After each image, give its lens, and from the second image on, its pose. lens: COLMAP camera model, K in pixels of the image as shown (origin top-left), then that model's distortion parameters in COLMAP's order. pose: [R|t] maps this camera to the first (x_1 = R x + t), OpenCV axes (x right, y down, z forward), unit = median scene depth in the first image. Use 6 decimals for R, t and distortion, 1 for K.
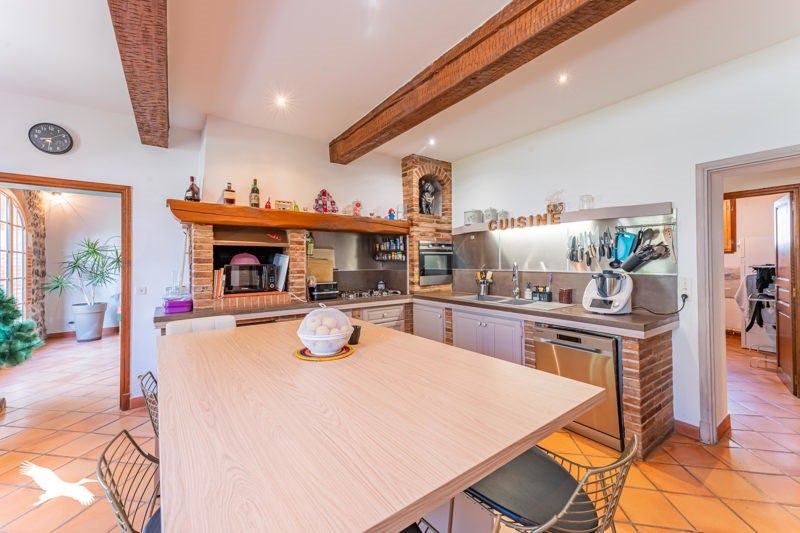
lens RADIAL K [[322.0, 0, 397.7], [0, 322.0, 260.9], [0, 0, 1]] dist [0.018433, -0.000714]
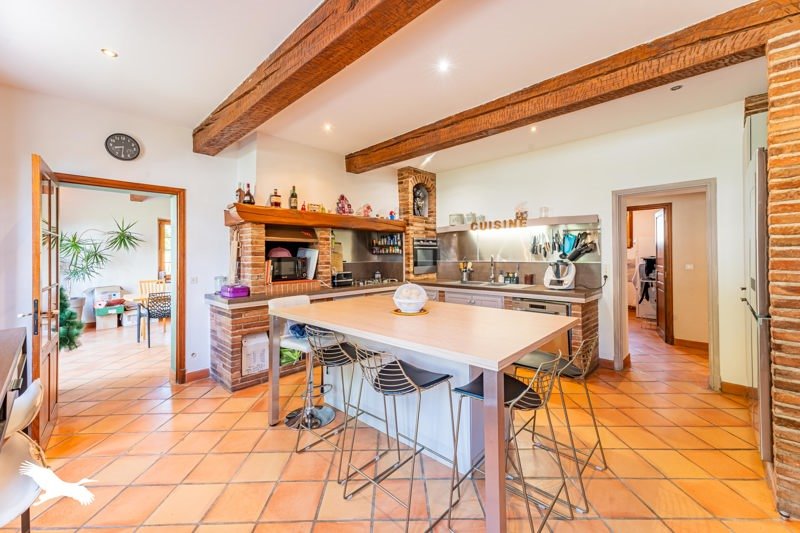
lens RADIAL K [[322.0, 0, 399.1], [0, 322.0, 255.6], [0, 0, 1]] dist [0.018433, -0.000714]
pose [[0.983794, -0.001362, 0.179300, -0.266372], [0.001064, 0.999998, 0.001760, 0.004294], [-0.179302, -0.001540, 0.983793, -0.247970]]
